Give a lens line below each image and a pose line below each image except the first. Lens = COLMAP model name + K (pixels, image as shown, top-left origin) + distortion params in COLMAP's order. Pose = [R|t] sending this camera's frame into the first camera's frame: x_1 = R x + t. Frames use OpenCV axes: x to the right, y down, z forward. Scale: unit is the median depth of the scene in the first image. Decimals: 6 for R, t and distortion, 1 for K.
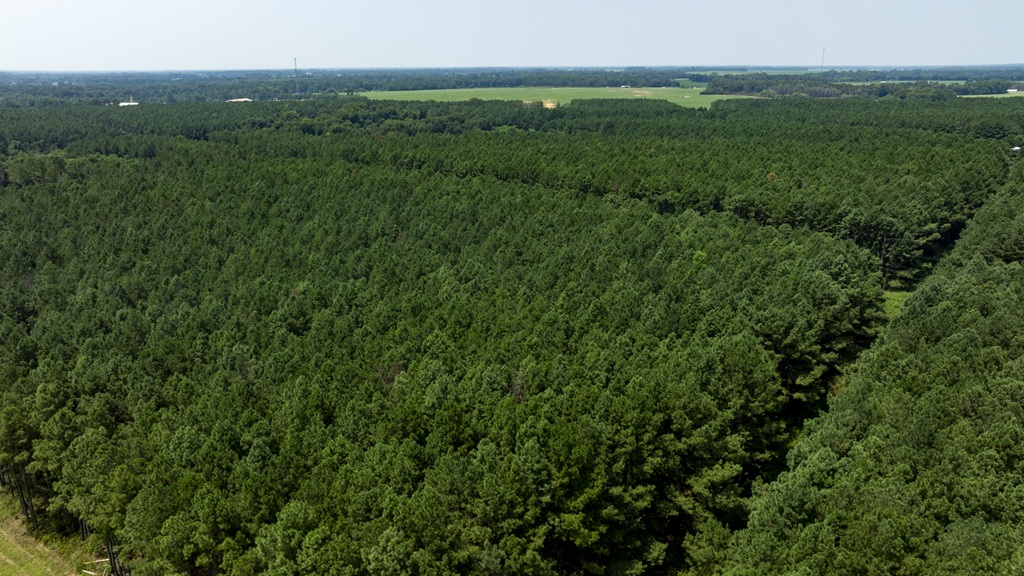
lens RADIAL K [[715.4, 0, 510.6], [0, 715.4, 287.4], [0, 0, 1]] dist [-0.032661, 0.009057]
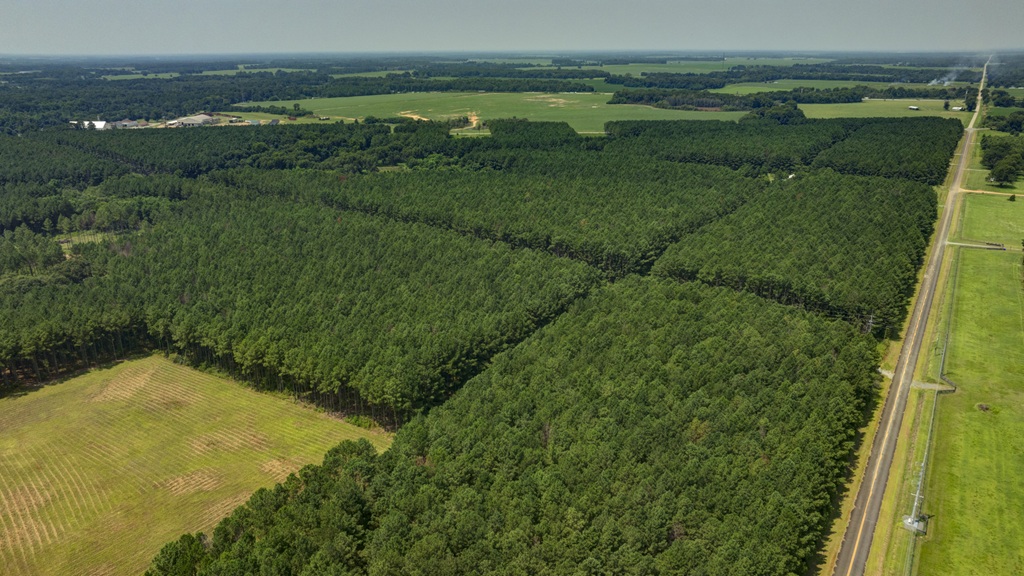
lens RADIAL K [[715.4, 0, 511.2], [0, 715.4, 287.0], [0, 0, 1]] dist [-0.032661, 0.009057]
pose [[0.995829, -0.028543, 0.086658, 0.074303], [0.026675, 0.999388, 0.022637, -0.096153], [-0.087251, -0.020231, 0.995981, -1.891520]]
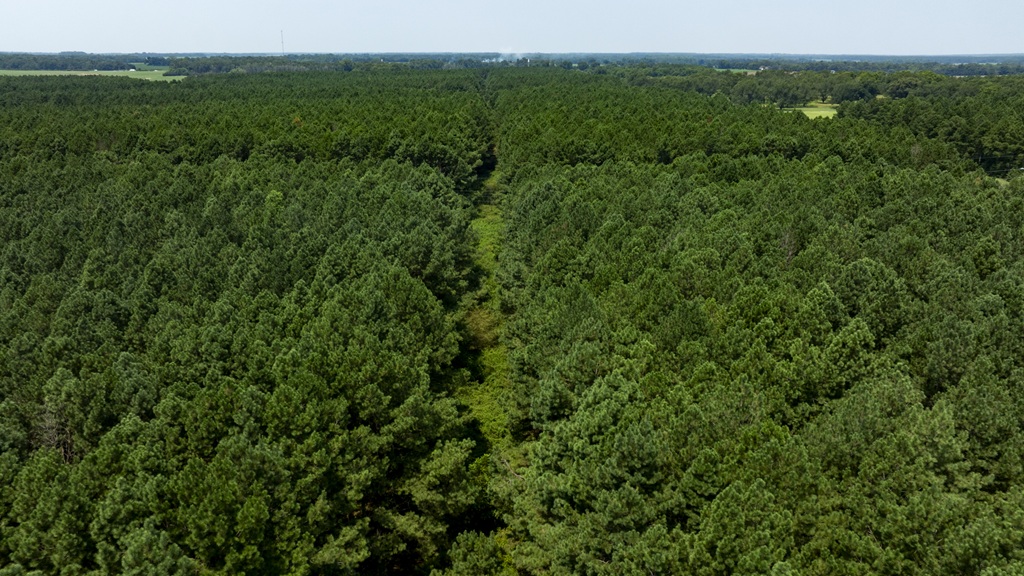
lens RADIAL K [[715.4, 0, 516.1], [0, 715.4, 280.2], [0, 0, 1]] dist [-0.032661, 0.009057]
pose [[0.760653, -0.186255, 0.621865, -0.030434], [0.182665, 0.980660, 0.070285, 0.057337], [-0.622929, 0.060130, 0.779964, 0.392147]]
